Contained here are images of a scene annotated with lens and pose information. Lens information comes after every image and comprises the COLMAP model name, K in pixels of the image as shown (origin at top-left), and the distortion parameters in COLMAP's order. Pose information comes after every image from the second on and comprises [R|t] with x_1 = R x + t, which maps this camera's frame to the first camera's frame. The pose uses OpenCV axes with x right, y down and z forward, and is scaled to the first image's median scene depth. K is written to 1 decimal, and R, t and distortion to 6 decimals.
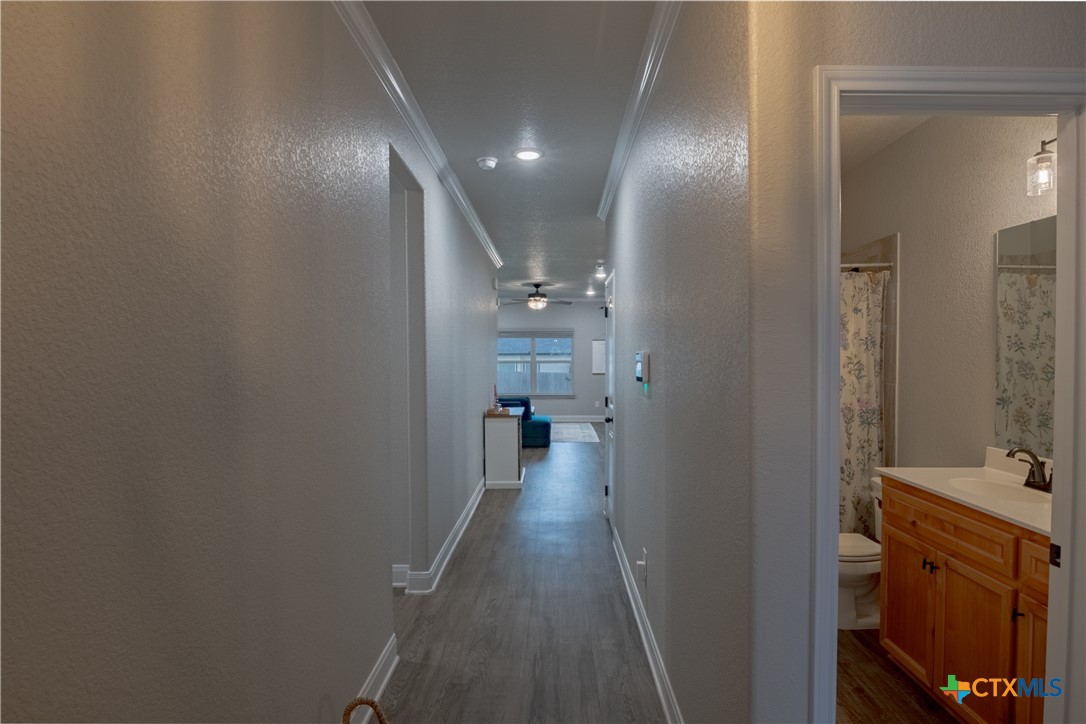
lens RADIAL K [[576.0, 0, 547.9], [0, 576.0, 366.6], [0, 0, 1]] dist [-0.000694, -0.017150]
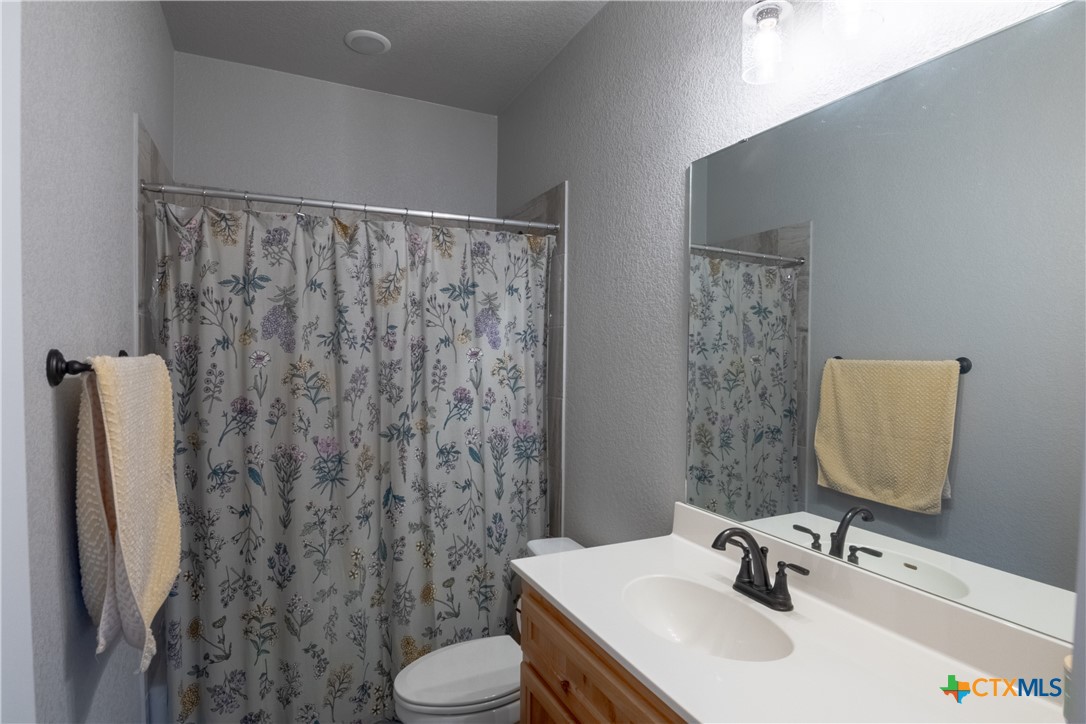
lens RADIAL K [[563.4, 0, 551.1], [0, 563.4, 364.6], [0, 0, 1]] dist [-0.001914, -0.015032]
pose [[0.891156, 0.004531, 0.453675, 0.280734], [-0.003713, 0.999989, -0.002694, -0.008870], [-0.453683, 0.000717, 0.891163, 0.393888]]
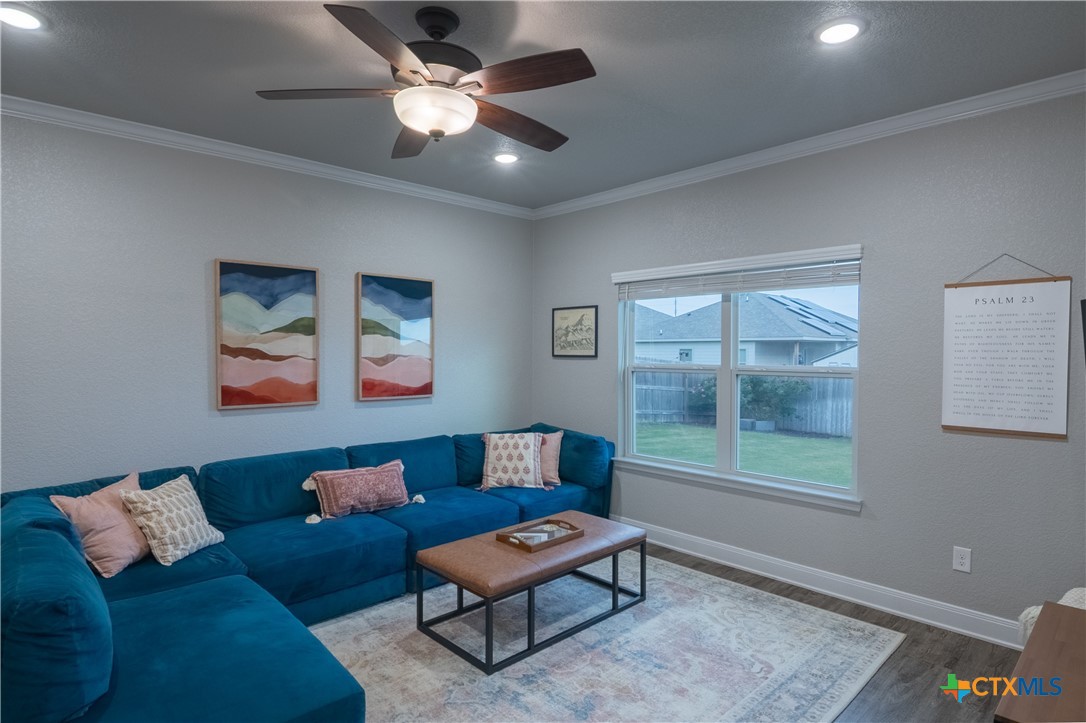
lens RADIAL K [[576.0, 0, 547.9], [0, 576.0, 366.1], [0, 0, 1]] dist [-0.000694, -0.017150]
pose [[0.699904, 0.024090, -0.713830, 0.448317], [-0.016266, 0.999709, 0.017790, -0.050000], [0.714052, -0.000840, 0.700093, 2.416809]]
